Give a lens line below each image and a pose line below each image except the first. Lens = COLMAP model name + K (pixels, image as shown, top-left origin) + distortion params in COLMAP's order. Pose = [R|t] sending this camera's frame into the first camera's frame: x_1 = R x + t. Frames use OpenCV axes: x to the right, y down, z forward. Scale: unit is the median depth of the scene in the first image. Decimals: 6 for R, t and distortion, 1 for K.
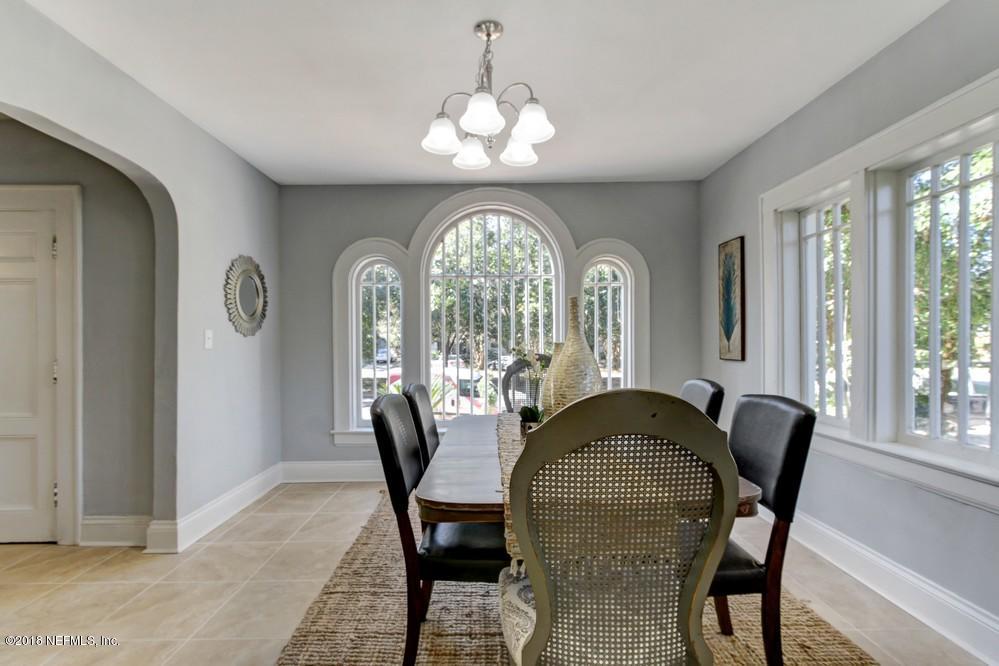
lens RADIAL K [[459.2, 0, 497.0], [0, 459.2, 337.3], [0, 0, 1]] dist [-0.004853, -0.000322]
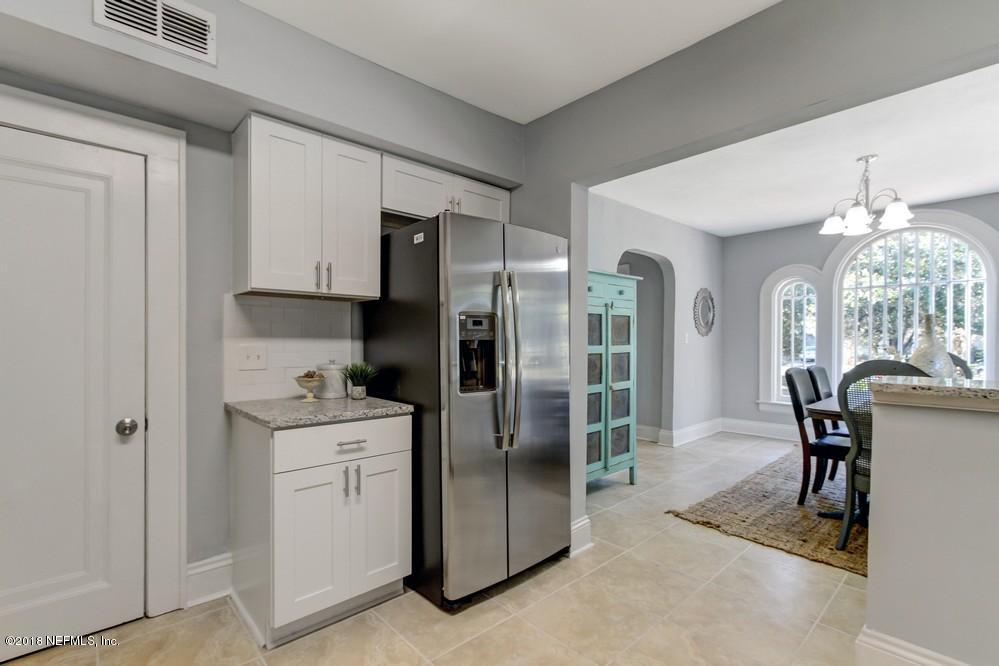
lens RADIAL K [[459.2, 0, 497.0], [0, 459.2, 337.3], [0, 0, 1]] dist [-0.004853, -0.000322]
pose [[0.665505, 0.012972, -0.746281, 0.251894], [-0.004720, 0.999902, 0.013172, -0.020528], [0.746378, -0.005244, 0.665501, -0.847024]]
